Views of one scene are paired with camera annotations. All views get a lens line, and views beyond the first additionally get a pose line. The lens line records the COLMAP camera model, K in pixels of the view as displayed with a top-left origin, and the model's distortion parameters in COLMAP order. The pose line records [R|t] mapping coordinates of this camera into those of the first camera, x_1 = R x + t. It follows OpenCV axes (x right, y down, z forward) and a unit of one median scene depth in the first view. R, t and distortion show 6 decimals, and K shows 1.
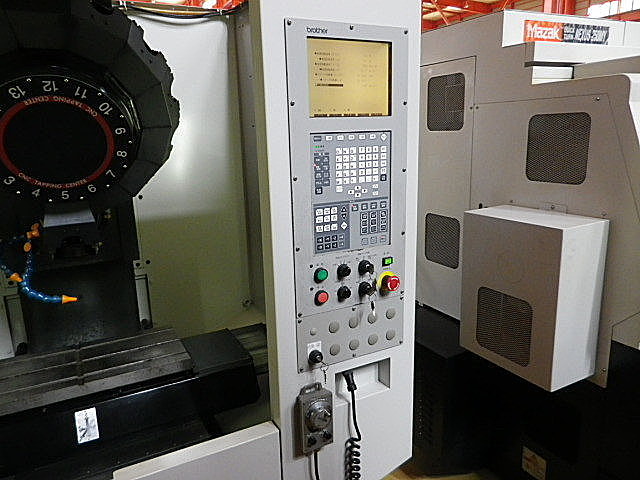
lens RADIAL K [[468.2, 0, 314.6], [0, 468.2, 238.2], [0, 0, 1]] dist [-0.000673, 0.008730]
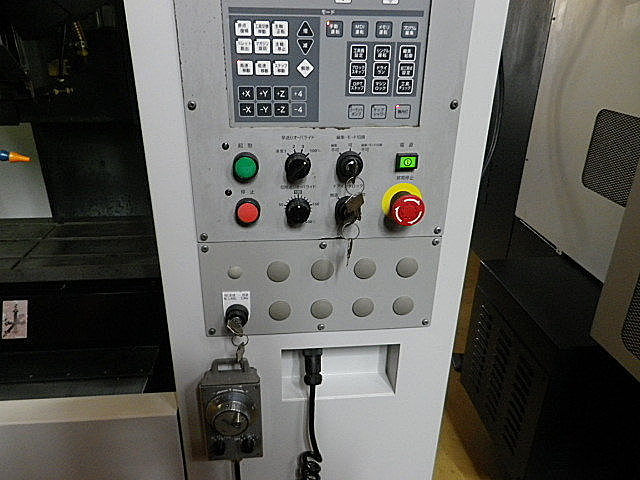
lens RADIAL K [[468.2, 0, 329.7], [0, 468.2, 241.3], [0, 0, 1]] dist [-0.000673, 0.008730]
pose [[0.927871, 0.194925, -0.317899, 0.259857], [-0.123592, 0.965069, 0.231012, 0.027563], [0.351825, -0.175059, 0.919551, 0.544508]]
